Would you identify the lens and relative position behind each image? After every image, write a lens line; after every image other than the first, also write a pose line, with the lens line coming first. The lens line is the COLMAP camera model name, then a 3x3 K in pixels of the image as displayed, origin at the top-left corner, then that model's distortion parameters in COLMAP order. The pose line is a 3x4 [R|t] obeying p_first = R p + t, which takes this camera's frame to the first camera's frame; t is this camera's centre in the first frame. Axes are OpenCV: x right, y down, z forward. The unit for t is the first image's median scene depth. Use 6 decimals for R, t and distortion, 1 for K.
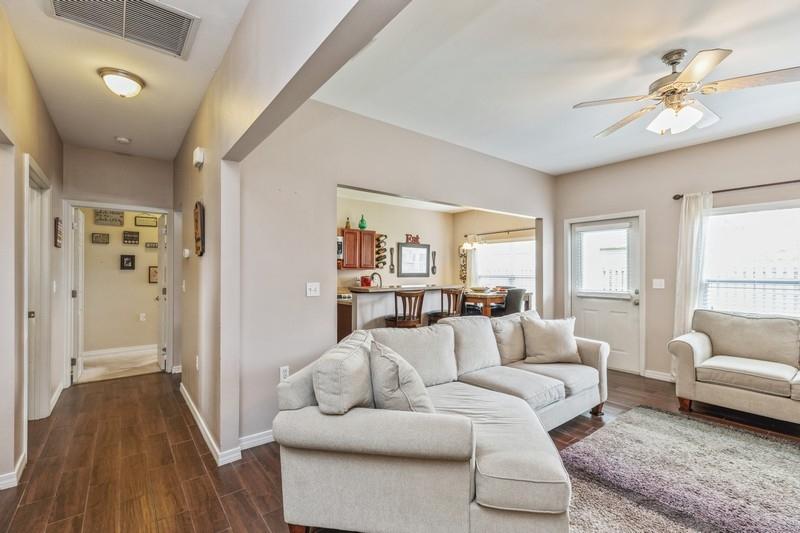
lens RADIAL K [[362.3, 0, 396.6], [0, 362.3, 269.8], [0, 0, 1]] dist [0.008485, -0.001831]
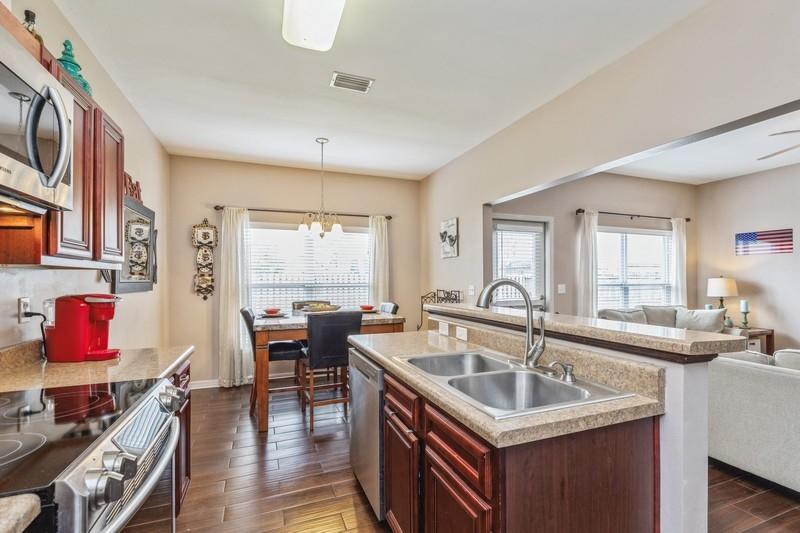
lens RADIAL K [[362.3, 0, 412.9], [0, 362.3, 279.0], [0, 0, 1]] dist [0.008485, -0.001831]
pose [[0.298823, -0.001024, 0.954308, -0.340454], [-0.004690, 0.999986, 0.002542, 0.007563], [-0.954297, -0.005235, 0.298814, 0.899122]]
